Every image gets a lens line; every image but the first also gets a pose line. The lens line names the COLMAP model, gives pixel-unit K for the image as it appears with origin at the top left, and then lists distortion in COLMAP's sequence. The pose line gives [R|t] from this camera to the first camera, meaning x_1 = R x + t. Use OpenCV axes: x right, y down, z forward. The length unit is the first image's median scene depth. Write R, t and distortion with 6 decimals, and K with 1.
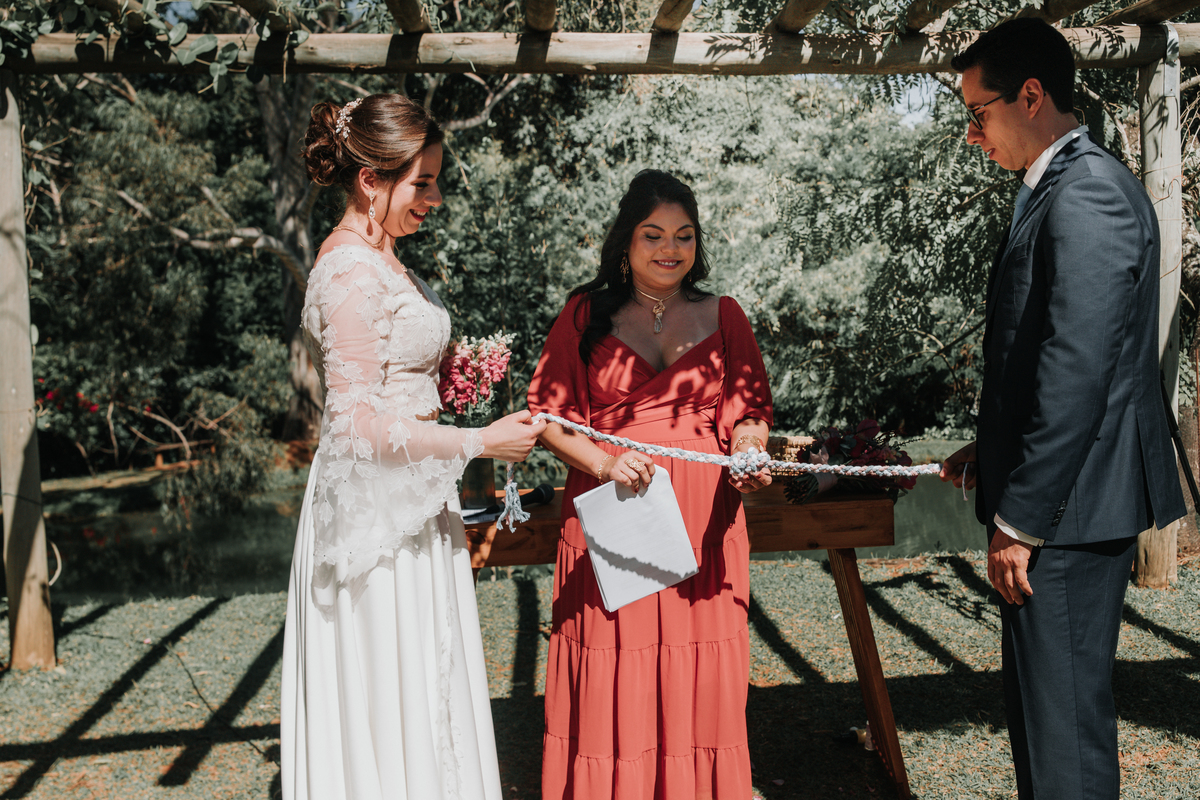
lens RADIAL K [[1496.7, 0, 593.3], [0, 1496.7, 393.5], [0, 0, 1]] dist [0.015669, -0.044285]
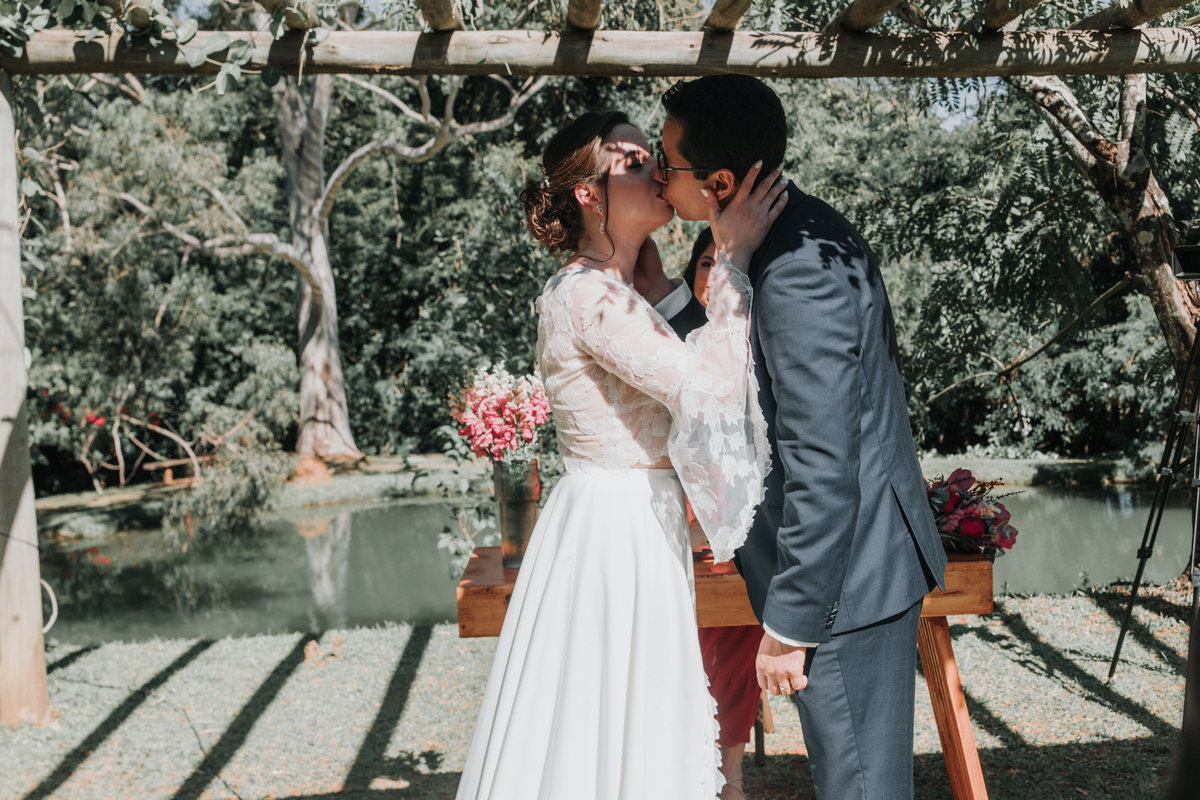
lens RADIAL K [[1545.7, 0, 605.4], [0, 1545.7, 402.3], [0, 0, 1]] dist [-0.013541, 0.044201]
pose [[0.999969, 0.004721, -0.006319, -0.013096], [-0.004725, 0.999989, -0.000755, -0.012687], [0.006316, 0.000785, 0.999980, 0.053532]]
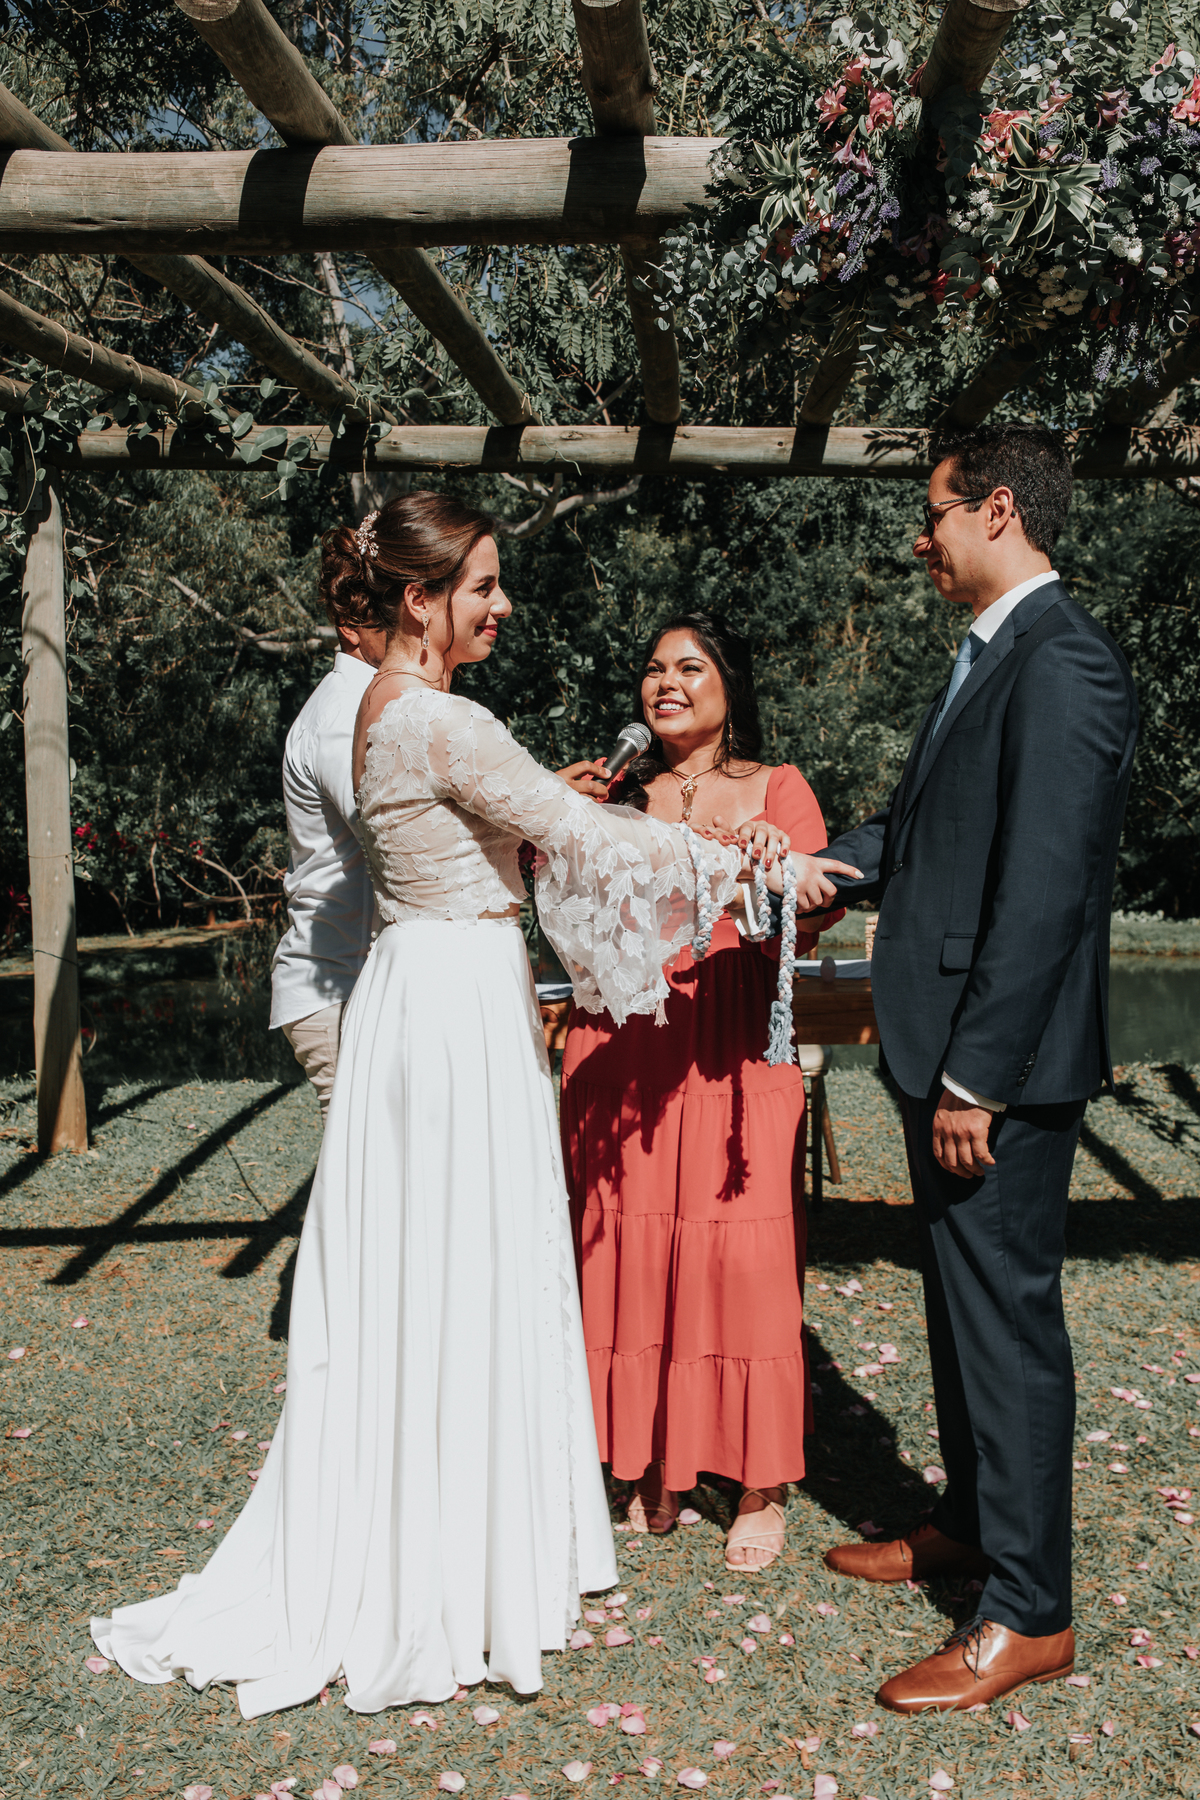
lens RADIAL K [[1950.4, 0, 600.6], [0, 1950.4, 901.4], [0, 0, 1]] dist [-0.004475, 0.008344]
pose [[0.995774, 0.032405, -0.085932, 0.030045], [-0.029904, 0.999095, 0.030235, -0.005674], [0.086834, -0.027538, 0.995842, -0.096454]]
